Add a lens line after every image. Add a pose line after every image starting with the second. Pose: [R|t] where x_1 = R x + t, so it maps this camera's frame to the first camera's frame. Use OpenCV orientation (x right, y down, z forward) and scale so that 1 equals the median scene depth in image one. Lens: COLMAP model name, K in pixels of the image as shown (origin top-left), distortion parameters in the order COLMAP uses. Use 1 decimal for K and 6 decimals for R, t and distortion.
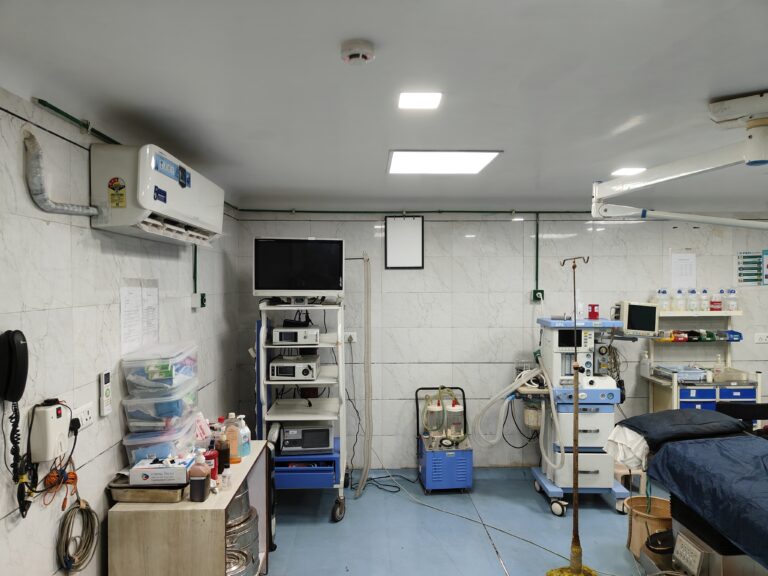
lens RADIAL K [[532.1, 0, 425.5], [0, 532.1, 285.7], [0, 0, 1]] dist [0.030245, -0.017450]
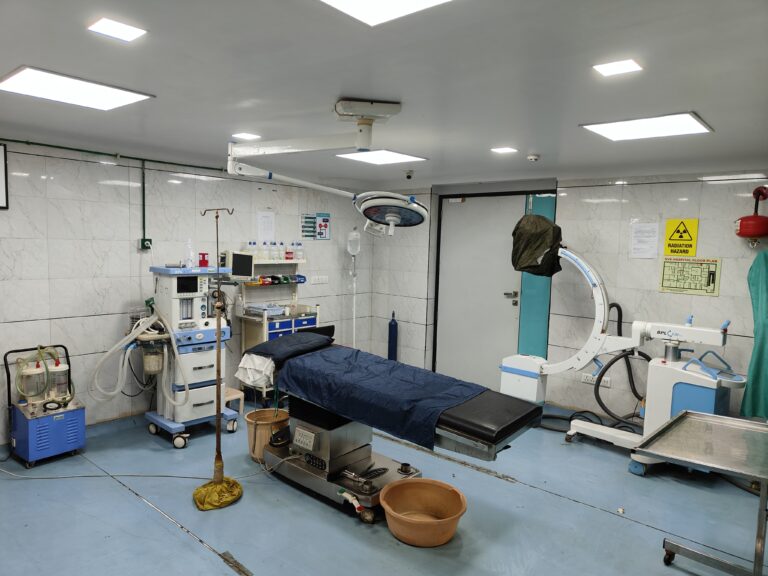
lens RADIAL K [[532.1, 0, 385.4], [0, 532.1, 283.0], [0, 0, 1]] dist [0.030245, -0.017450]
pose [[0.673195, -0.034015, 0.738682, -0.242993], [-0.021112, 0.997650, 0.065181, 0.016702], [-0.739164, -0.059474, 0.670895, -0.009385]]
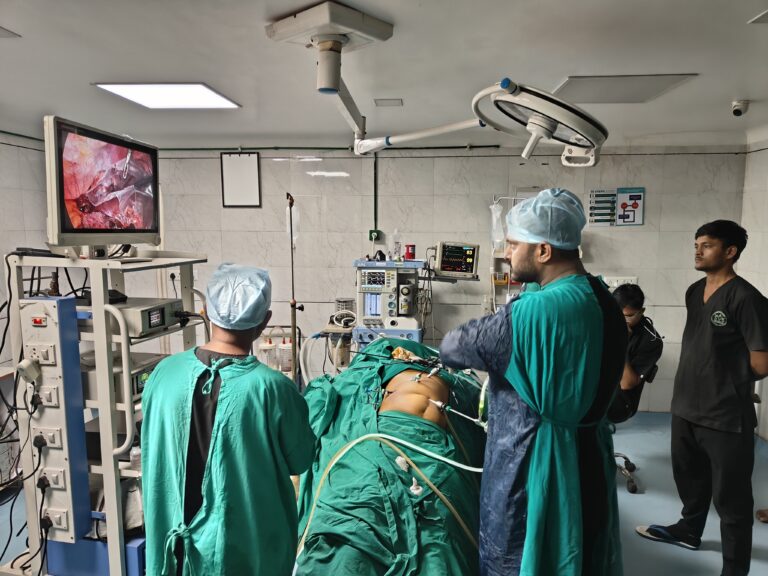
lens RADIAL K [[532.1, 0, 401.4], [0, 532.1, 302.1], [0, 0, 1]] dist [0.030245, -0.017450]
pose [[0.995027, 0.020279, -0.097519, 0.376575], [-0.006060, 0.989567, 0.143944, -0.001641], [0.099421, -0.142637, 0.984769, 0.014696]]
